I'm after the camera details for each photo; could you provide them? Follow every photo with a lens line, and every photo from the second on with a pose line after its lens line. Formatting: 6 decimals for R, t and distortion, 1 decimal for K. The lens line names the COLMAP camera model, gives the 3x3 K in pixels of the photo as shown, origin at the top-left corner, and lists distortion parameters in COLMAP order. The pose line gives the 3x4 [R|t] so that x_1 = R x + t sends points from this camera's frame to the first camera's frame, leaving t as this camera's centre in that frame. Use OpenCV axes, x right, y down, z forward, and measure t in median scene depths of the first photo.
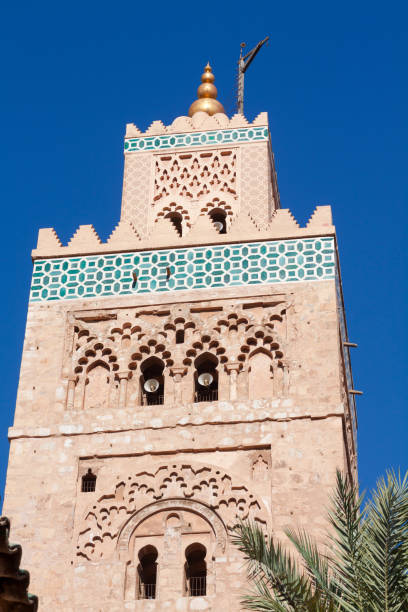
lens RADIAL K [[1684.0, 0, 204.0], [0, 1684.0, 306.0], [0, 0, 1]] dist [-0.035826, 0.186769]
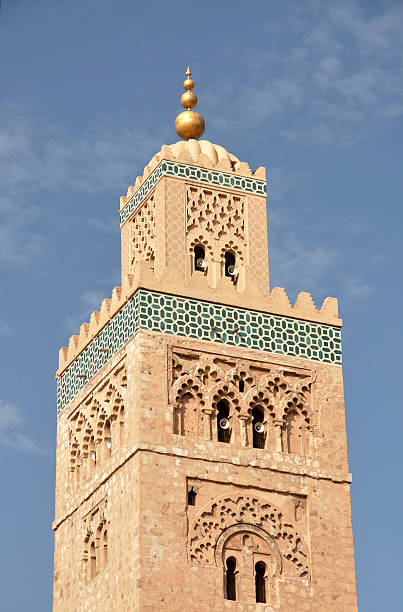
lens RADIAL K [[1930.2, 0, 201.5], [0, 1930.2, 306.0], [0, 0, 1]] dist [0.416700, -0.842552]
pose [[0.850398, 0.211905, 0.481580, -0.852807], [-0.335537, 0.923447, 0.186172, -0.340150], [-0.405263, -0.319908, 0.856400, -0.345239]]
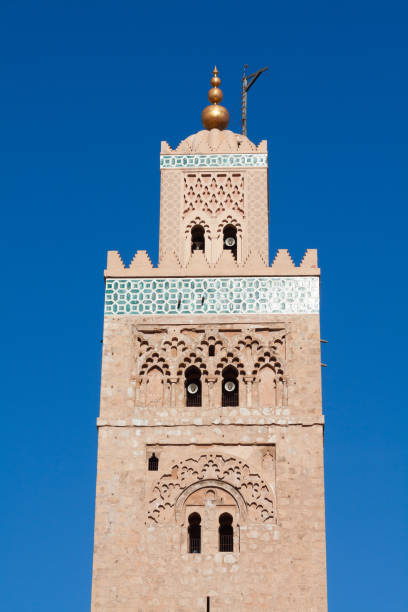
lens RADIAL K [[1684.0, 0, 204.0], [0, 1684.0, 306.0], [0, 0, 1]] dist [-0.035826, 0.186769]
pose [[0.995305, 0.038578, 0.088770, -0.155819], [-0.059518, 0.967185, 0.247002, -0.388727], [-0.076328, -0.251126, 0.964940, -0.402126]]
